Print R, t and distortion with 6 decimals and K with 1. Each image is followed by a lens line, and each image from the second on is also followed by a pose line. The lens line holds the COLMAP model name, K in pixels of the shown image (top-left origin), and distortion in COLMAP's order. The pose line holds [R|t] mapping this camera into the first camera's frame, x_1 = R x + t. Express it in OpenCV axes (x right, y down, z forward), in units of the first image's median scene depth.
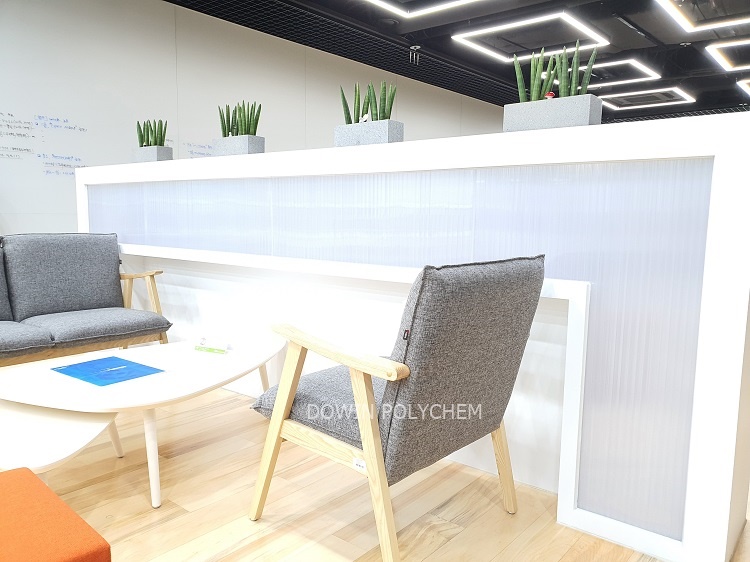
lens RADIAL K [[600.2, 0, 374.9], [0, 600.2, 282.5], [0, 0, 1]] dist [0.004527, 0.006469]
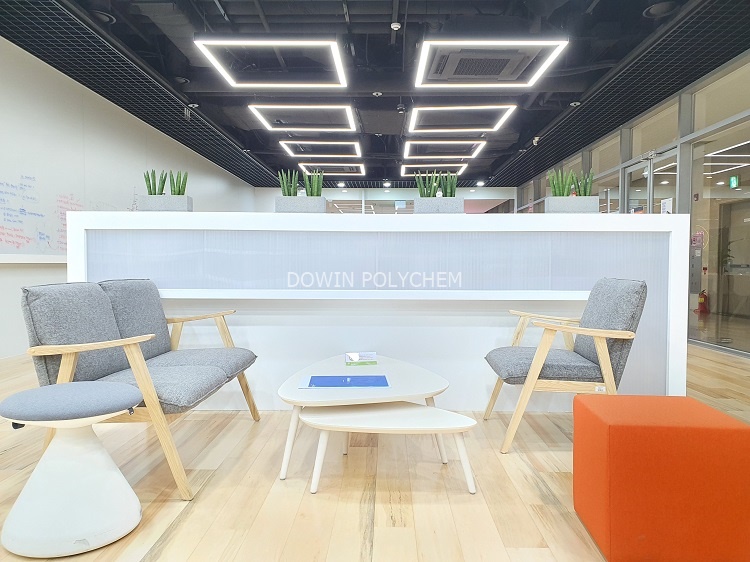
lens RADIAL K [[600.2, 0, 372.8], [0, 600.2, 281.7], [0, 0, 1]] dist [0.004527, 0.006469]
pose [[0.782600, -0.031057, 0.621749, -0.788008], [0.077142, 0.995895, -0.047353, -0.000705], [-0.617726, 0.085021, 0.781784, -0.026920]]
